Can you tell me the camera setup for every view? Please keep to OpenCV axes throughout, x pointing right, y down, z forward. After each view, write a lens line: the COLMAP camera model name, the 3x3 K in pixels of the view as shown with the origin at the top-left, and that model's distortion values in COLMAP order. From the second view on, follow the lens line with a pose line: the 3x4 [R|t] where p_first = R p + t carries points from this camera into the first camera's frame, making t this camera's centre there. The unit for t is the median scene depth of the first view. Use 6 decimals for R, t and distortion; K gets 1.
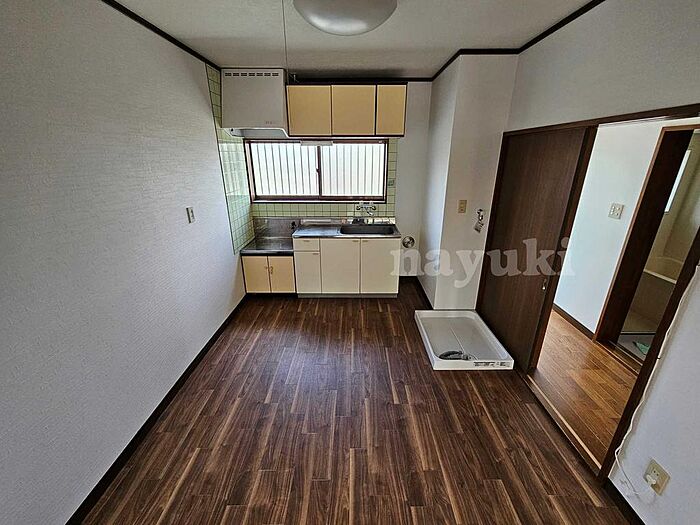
lens RADIAL K [[288.7, 0, 353.5], [0, 288.7, 259.5], [0, 0, 1]] dist [0.000452, -0.000171]
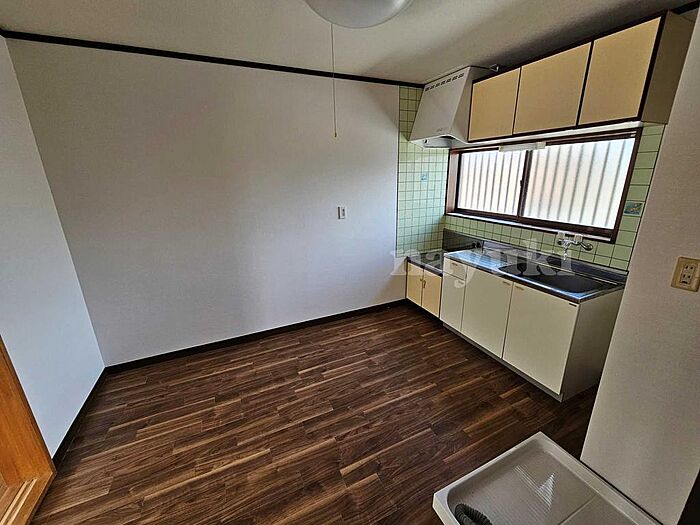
lens RADIAL K [[288.7, 0, 353.5], [0, 288.7, 259.5], [0, 0, 1]] dist [0.000452, -0.000171]
pose [[0.423453, 0.251111, -0.870420, 0.508527], [-0.291083, 0.947581, 0.131762, -0.116982], [0.857880, 0.197569, 0.474351, 0.394743]]
